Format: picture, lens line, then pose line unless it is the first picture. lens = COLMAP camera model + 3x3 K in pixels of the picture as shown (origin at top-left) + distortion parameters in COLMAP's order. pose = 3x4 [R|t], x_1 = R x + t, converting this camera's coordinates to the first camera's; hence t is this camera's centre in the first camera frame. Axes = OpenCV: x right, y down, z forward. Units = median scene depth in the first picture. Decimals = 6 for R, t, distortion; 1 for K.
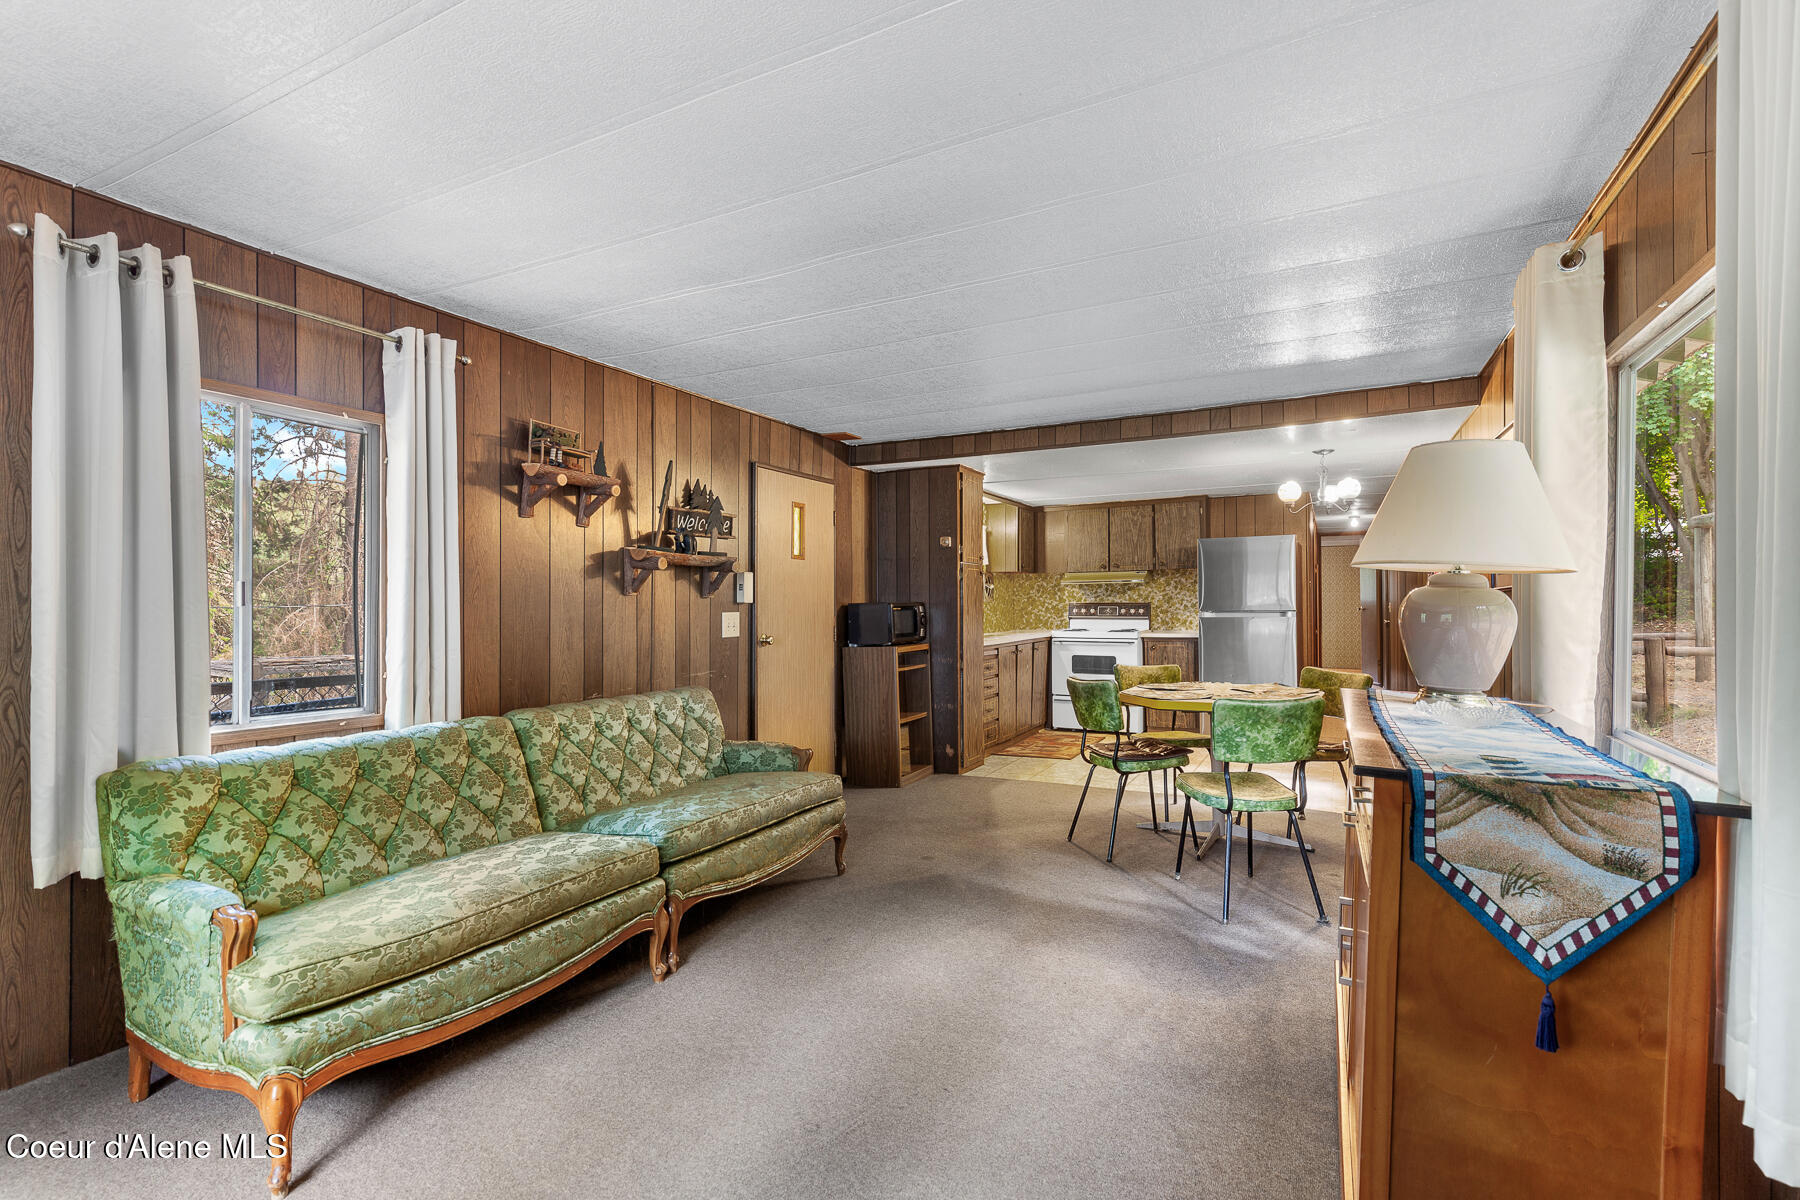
lens RADIAL K [[817.8, 0, 900.8], [0, 817.8, 603.5], [0, 0, 1]] dist [-0.001000, 0.000835]
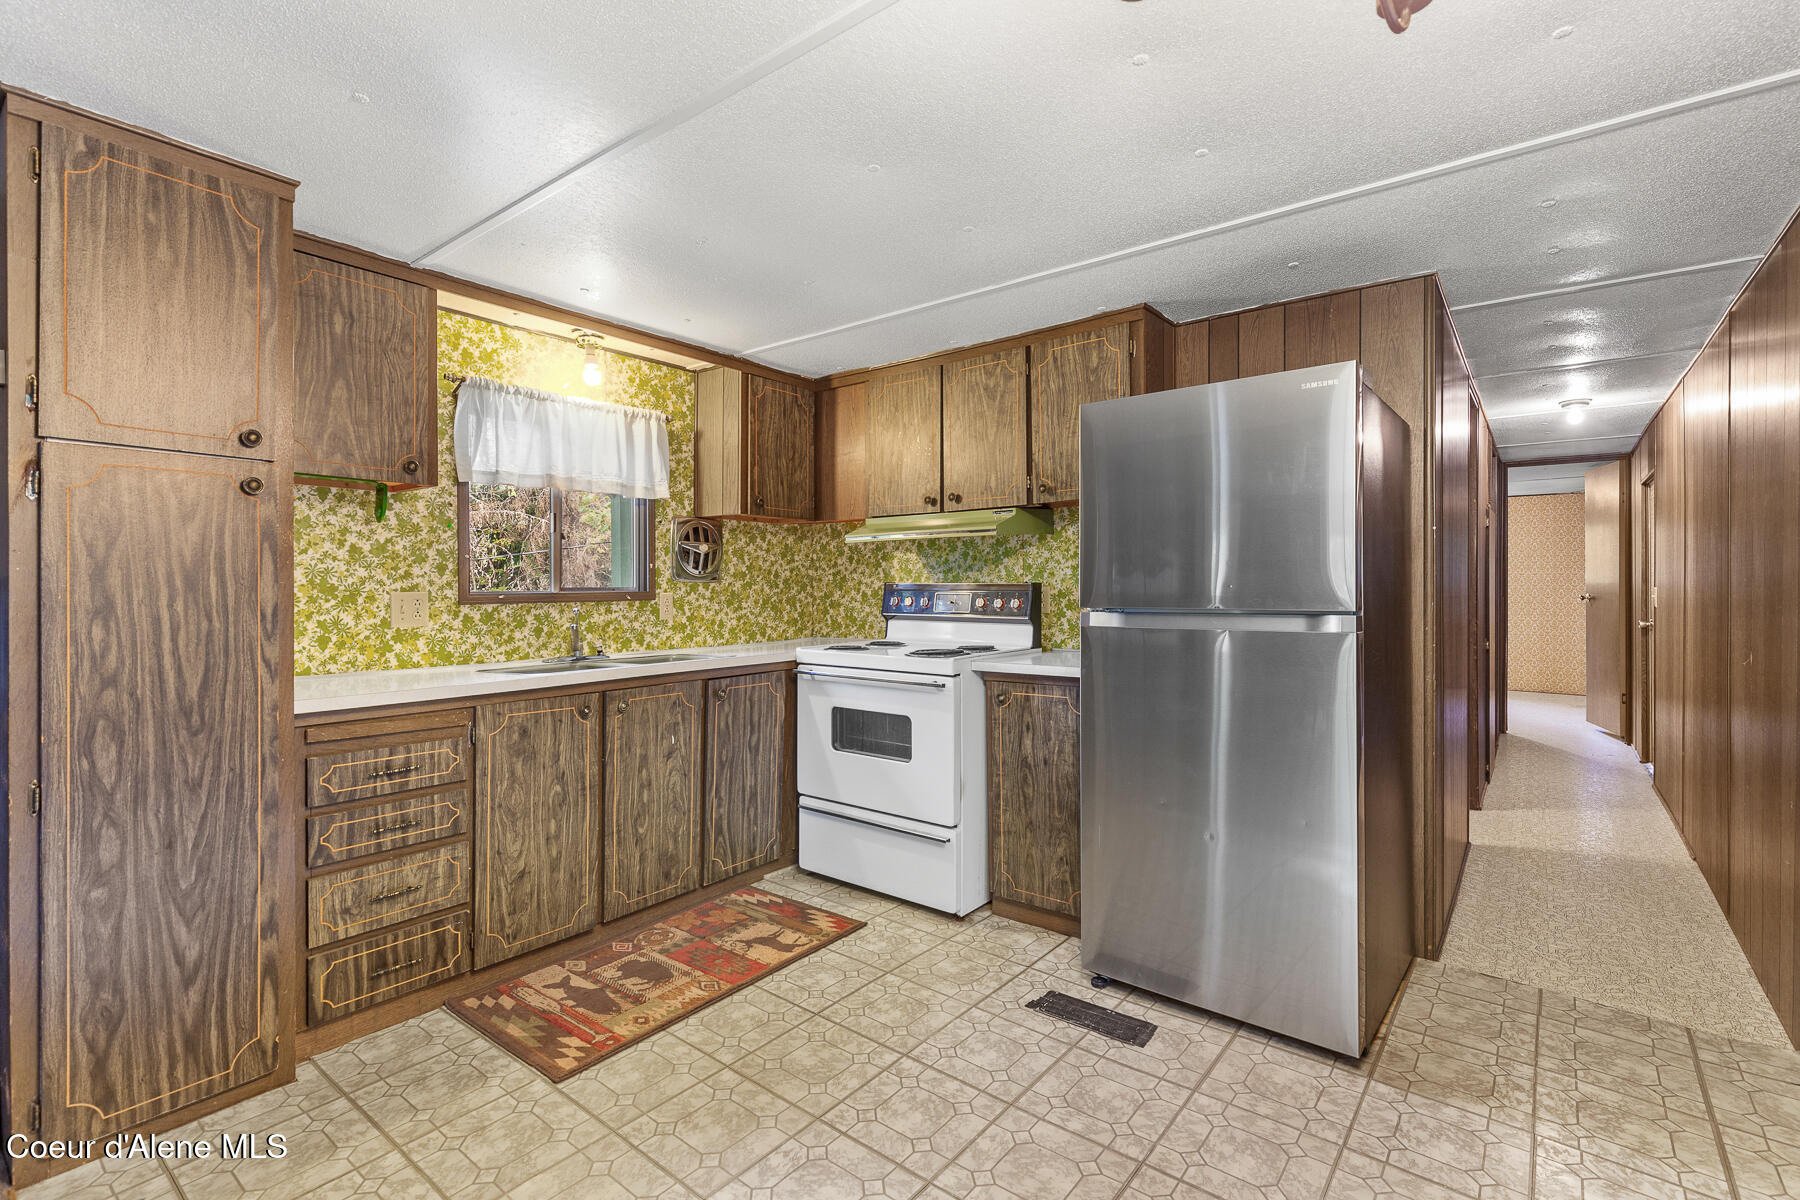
lens RADIAL K [[817.8, 0, 908.9], [0, 817.8, 596.6], [0, 0, 1]] dist [-0.001000, 0.000835]
pose [[0.984096, 0.002412, -0.177620, 0.321833], [-0.000104, 0.999915, 0.013006, 0.000072], [0.177637, -0.012781, 0.984013, 0.579183]]
